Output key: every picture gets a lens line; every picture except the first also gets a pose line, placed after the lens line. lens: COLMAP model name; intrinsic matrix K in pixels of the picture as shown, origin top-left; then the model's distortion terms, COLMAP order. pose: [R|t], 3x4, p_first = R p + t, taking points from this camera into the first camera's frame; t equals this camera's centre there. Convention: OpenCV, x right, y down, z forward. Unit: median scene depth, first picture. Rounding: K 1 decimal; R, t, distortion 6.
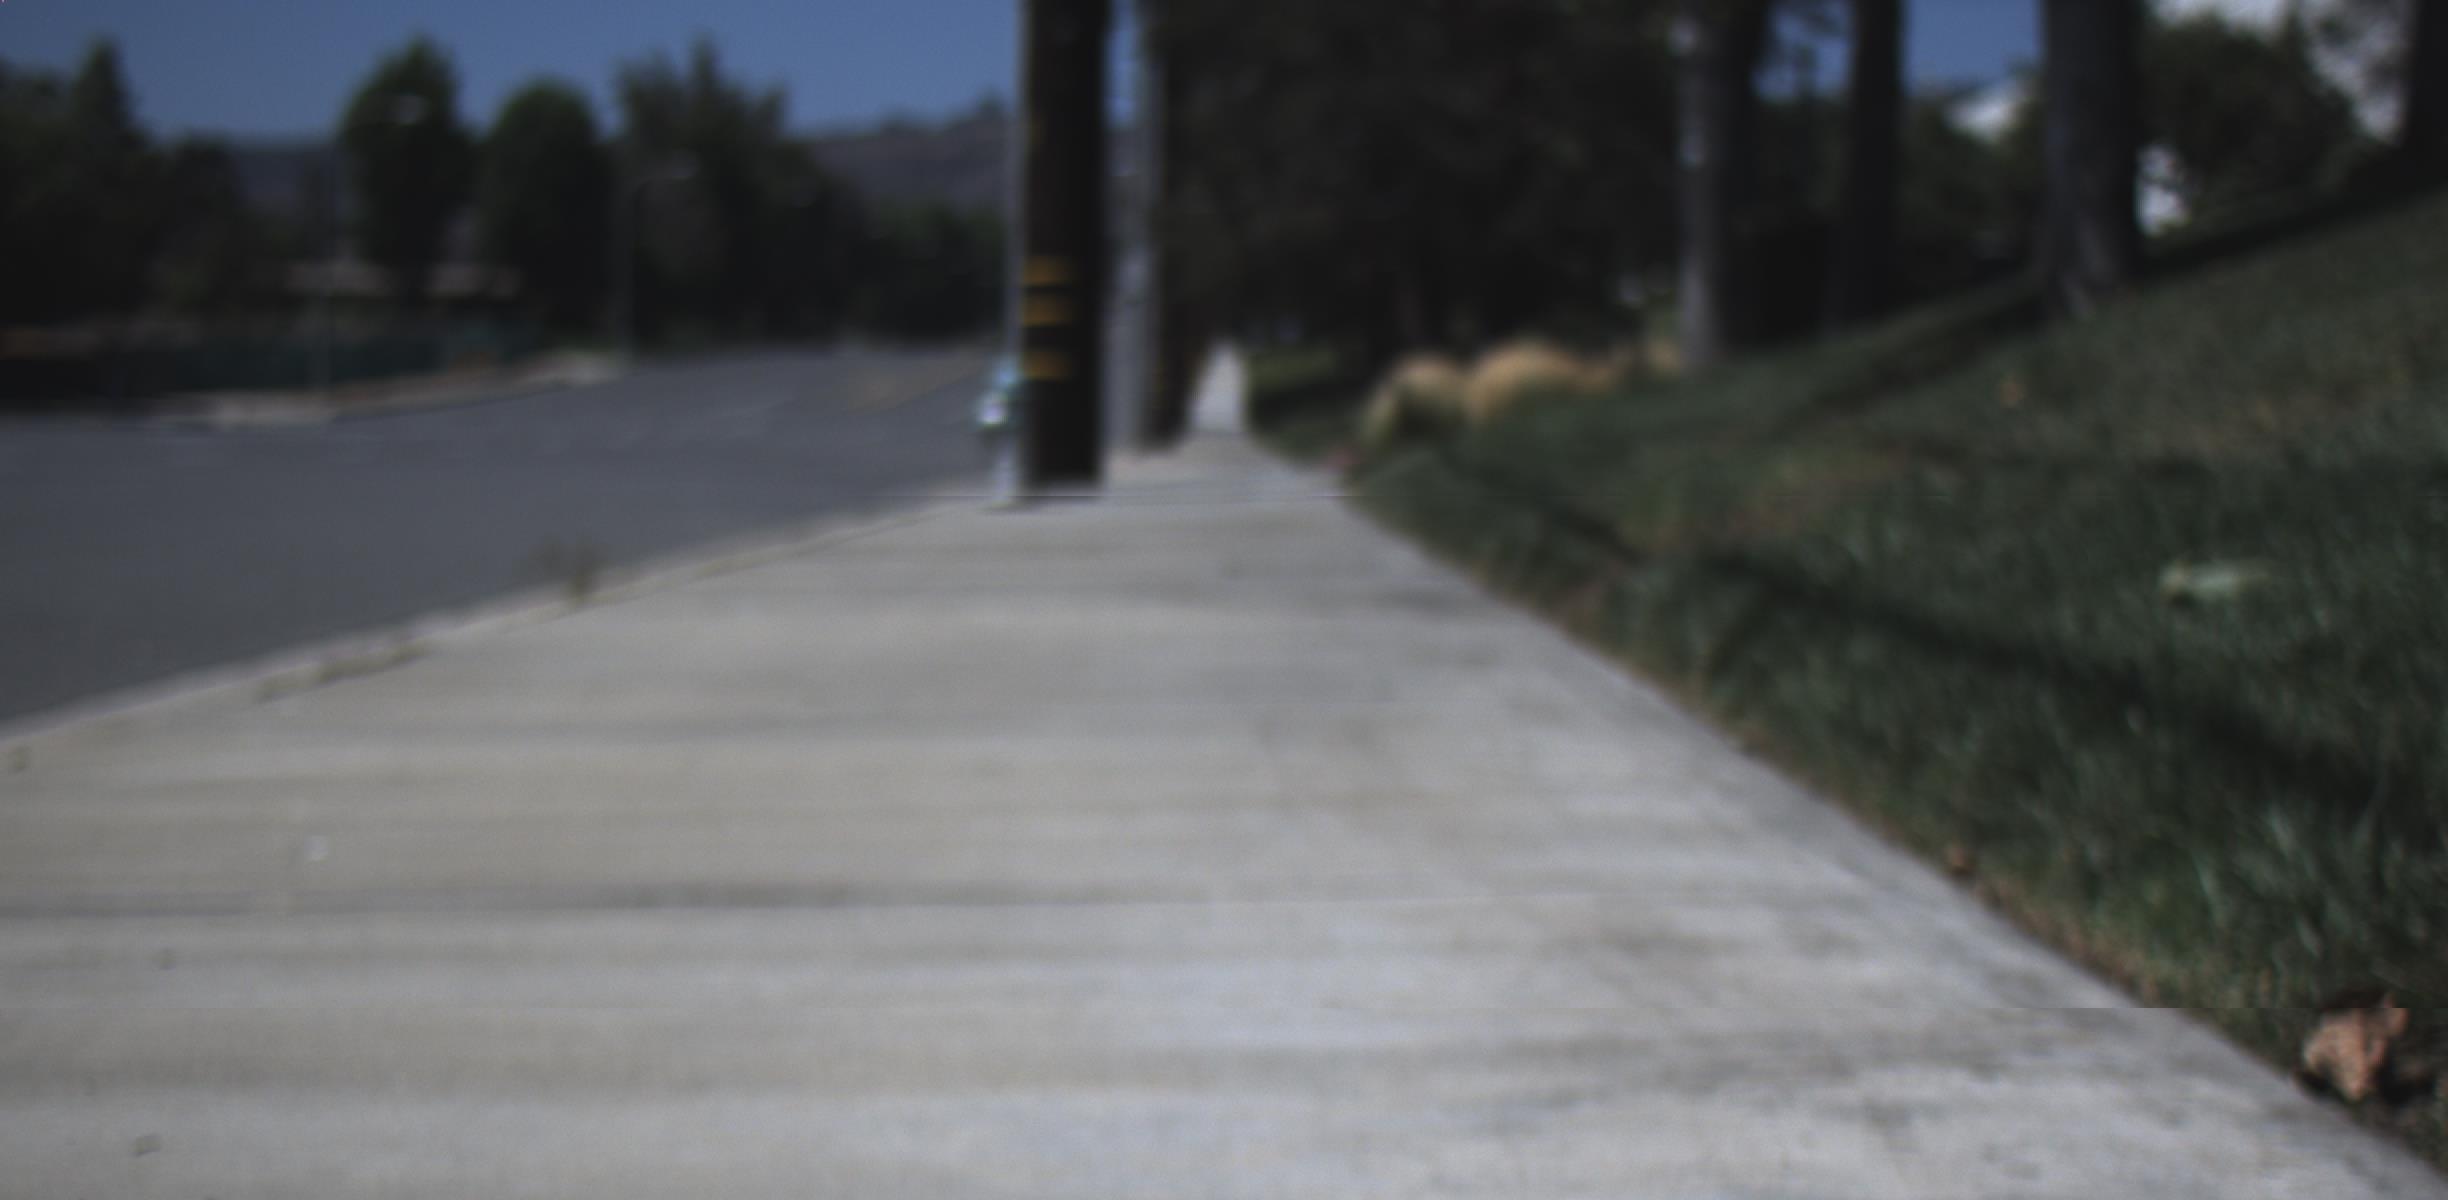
lens RADIAL K [[5195.7, 0, 1231.4], [0, 5195.7, 779.5], [0, 0, 1]] dist [0.027611, 0.772038]
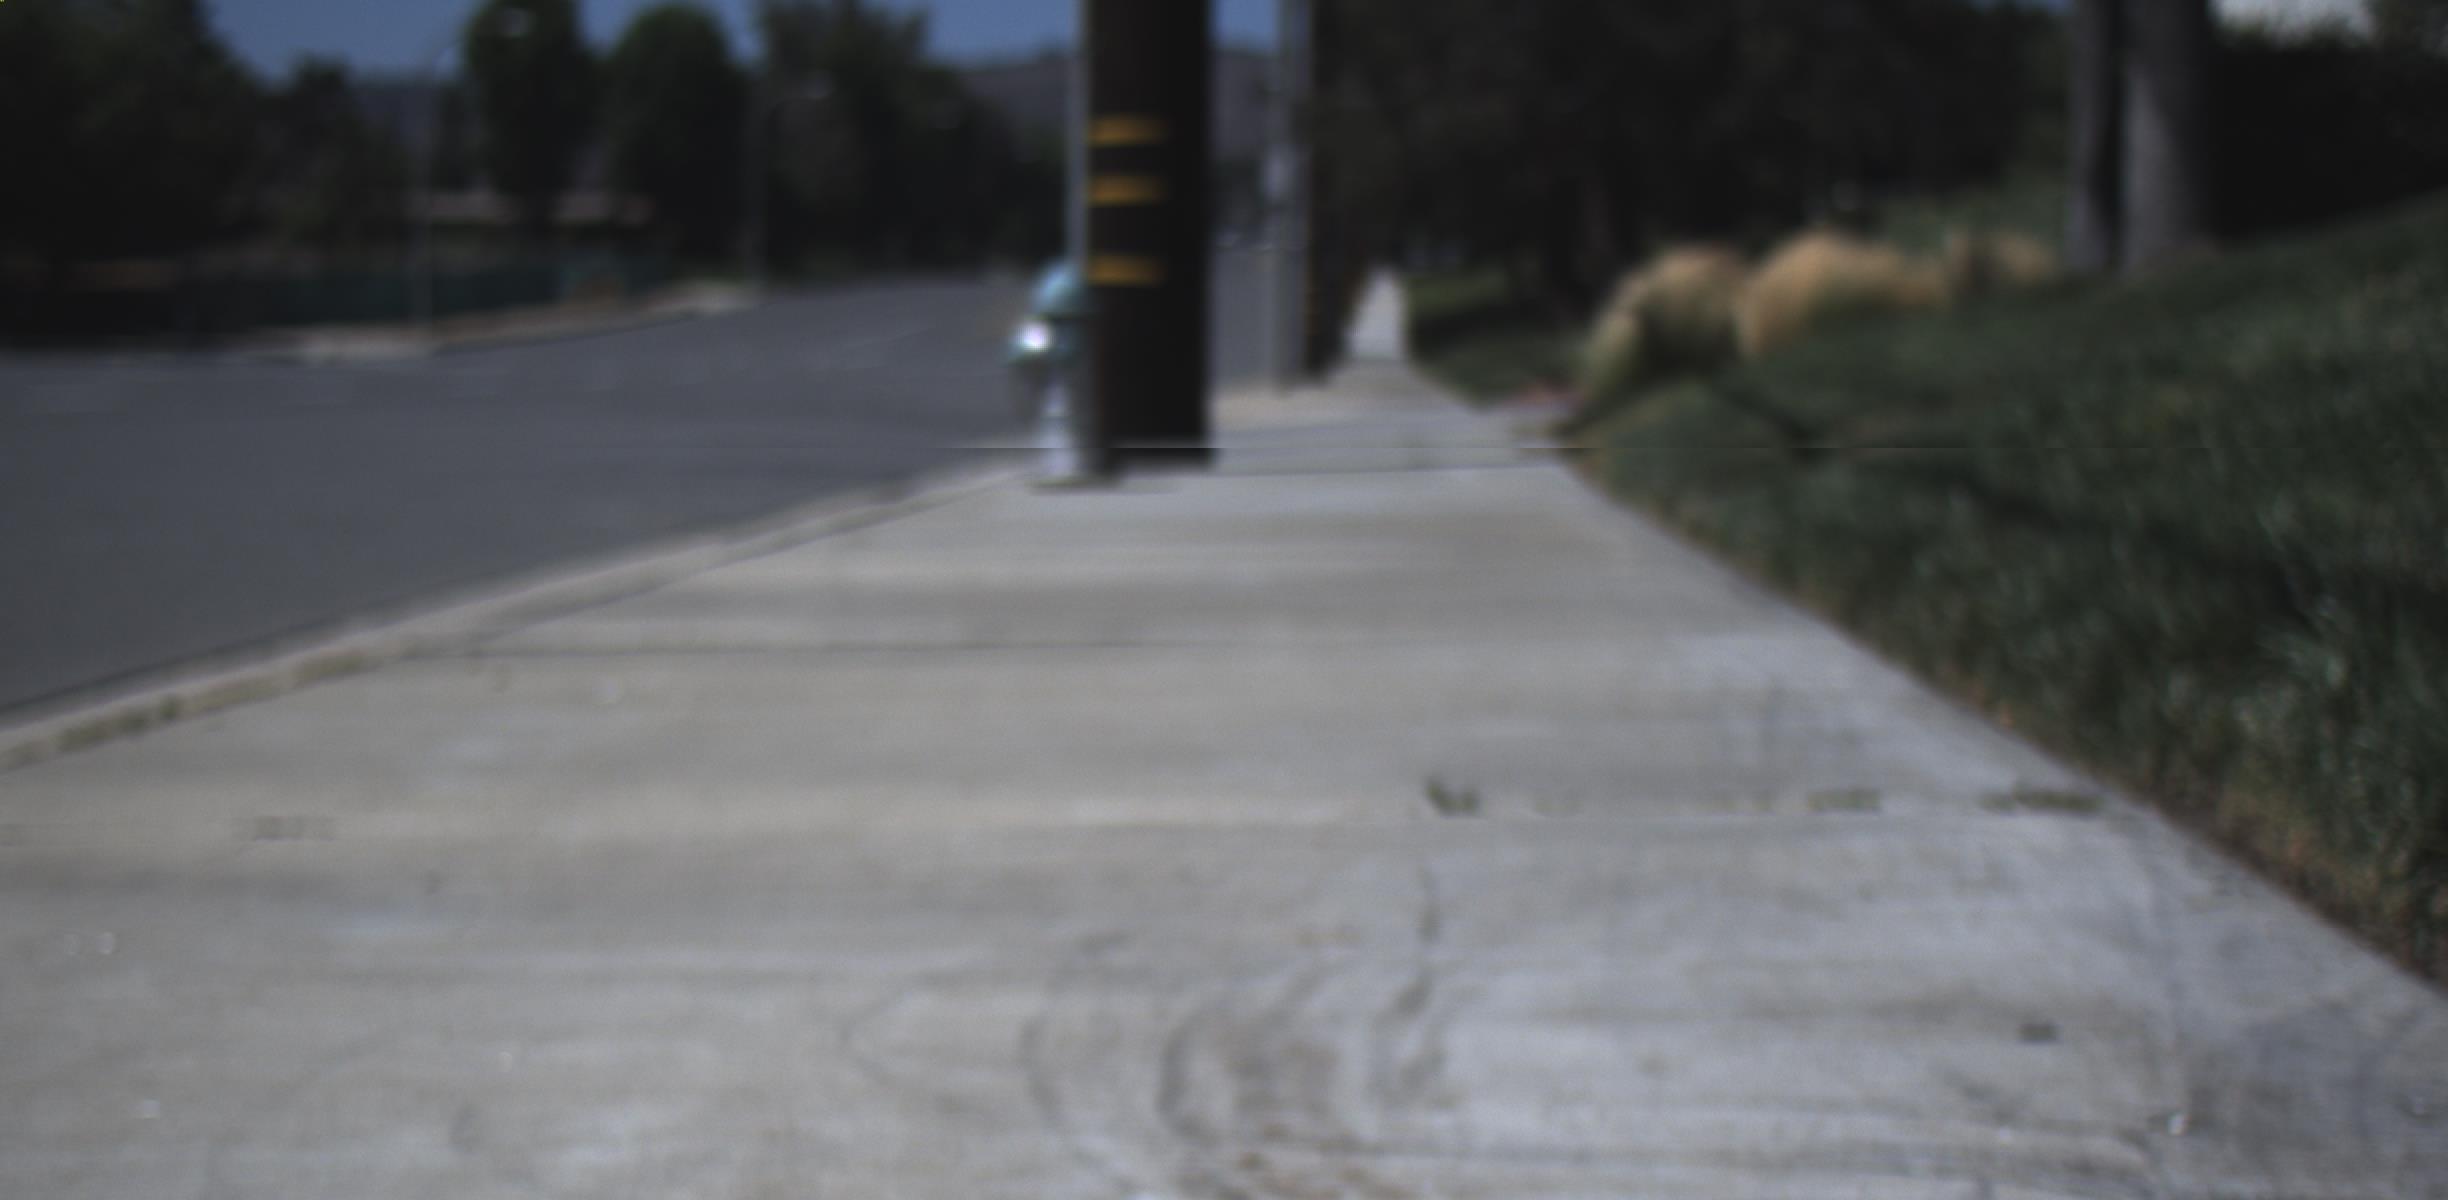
lens RADIAL K [[5195.7, 0, 1231.4], [0, 5195.7, 779.5], [0, 0, 1]] dist [0.027611, 0.772038]
pose [[0.999525, -0.003274, -0.030643, -0.000327], [0.003690, 0.999902, 0.013526, -0.004964], [0.030596, -0.013633, 0.999439, 0.071300]]
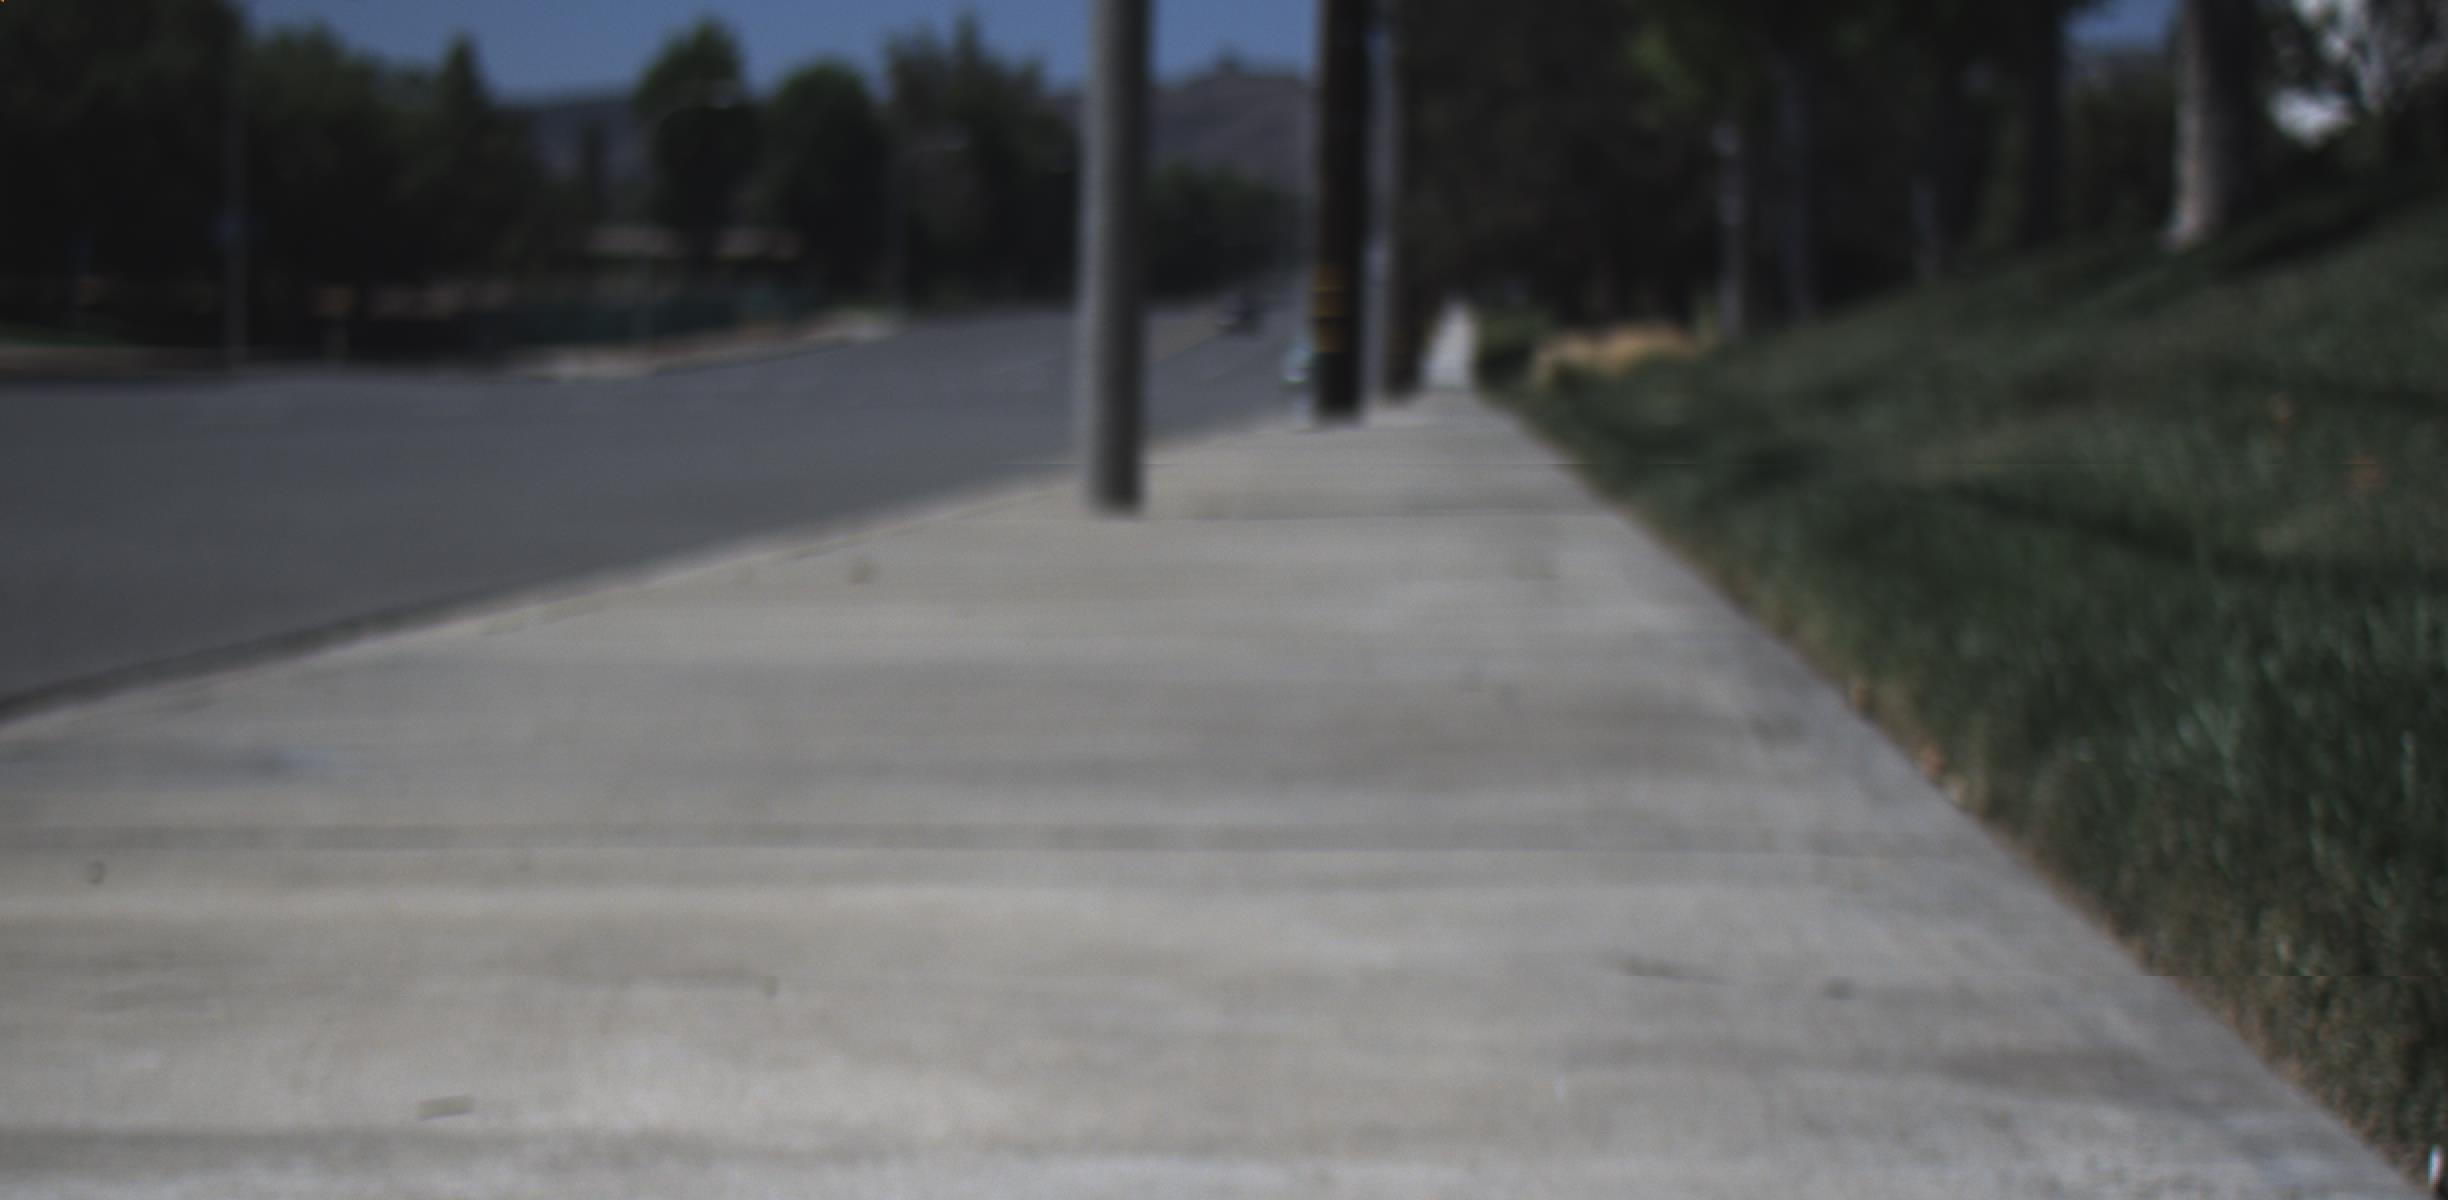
lens RADIAL K [[5195.7, 0, 1231.4], [0, 5195.7, 779.5], [0, 0, 1]] dist [0.027611, 0.772038]
pose [[0.998970, 0.008597, -0.044556, 0.001187], [-0.008235, 0.999932, 0.008294, 0.008534], [0.044624, -0.007919, 0.998972, -0.119275]]
